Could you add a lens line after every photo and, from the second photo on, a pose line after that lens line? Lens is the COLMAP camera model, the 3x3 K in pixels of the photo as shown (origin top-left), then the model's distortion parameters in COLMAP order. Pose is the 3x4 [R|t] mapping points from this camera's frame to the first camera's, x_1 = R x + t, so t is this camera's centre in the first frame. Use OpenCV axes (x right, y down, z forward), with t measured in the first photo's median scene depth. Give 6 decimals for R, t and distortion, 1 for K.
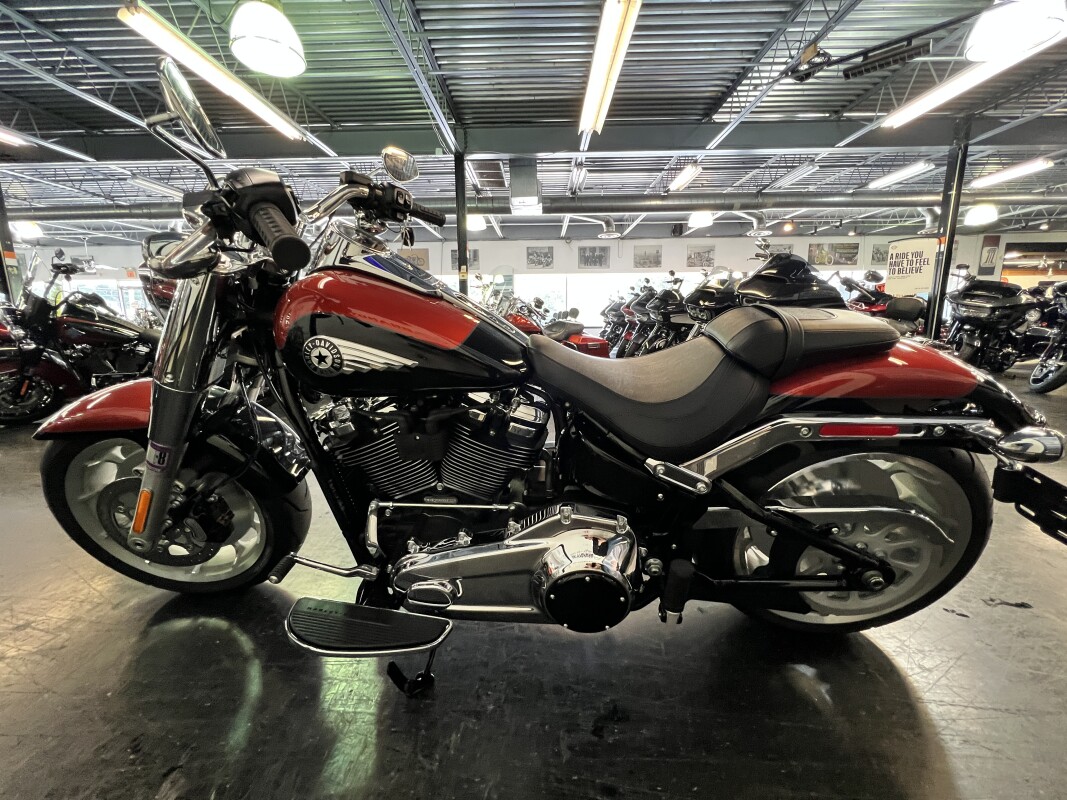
lens RADIAL K [[420.1, 0, 533.5], [0, 420.1, 400.0], [0, 0, 1]] dist [-0.017302, -0.000030]
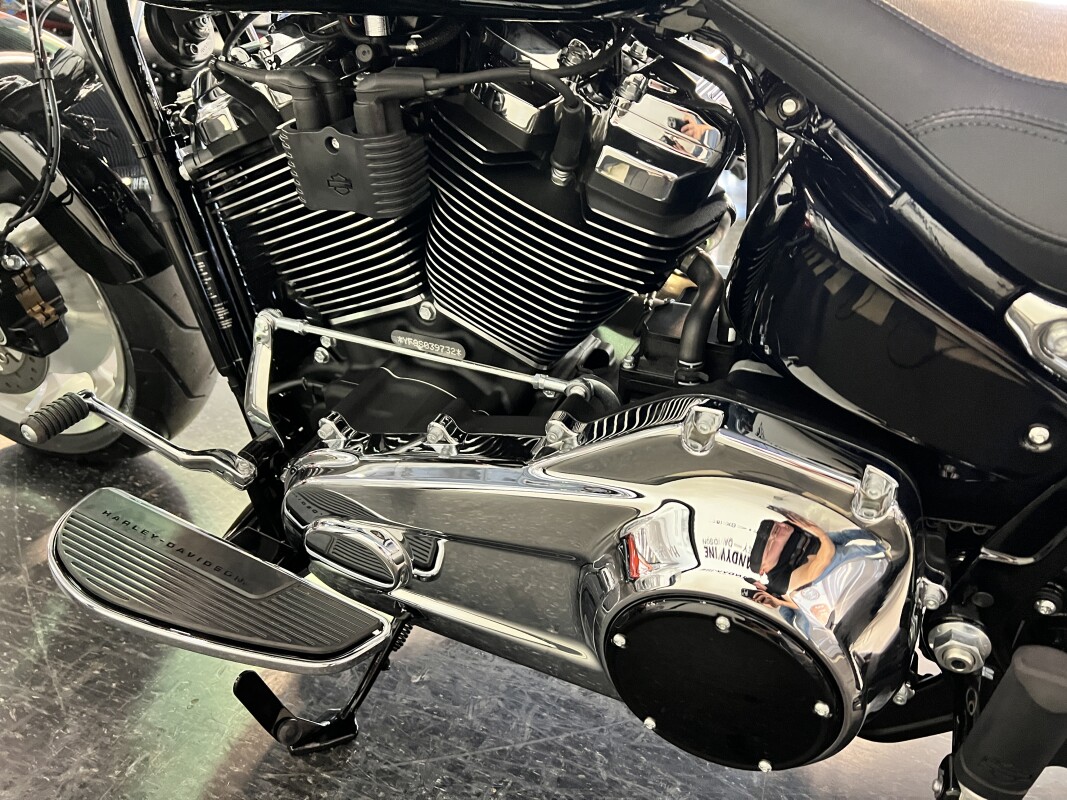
lens RADIAL K [[794.6, 0, 533.5], [0, 794.6, 400.0], [0, 0, 1]] dist [0.035208, -0.036799]
pose [[0.937147, 0.197848, -0.287422, 0.117079], [-0.136235, 0.965800, 0.220613, 0.117673], [0.321240, -0.167590, 0.932051, 0.337548]]
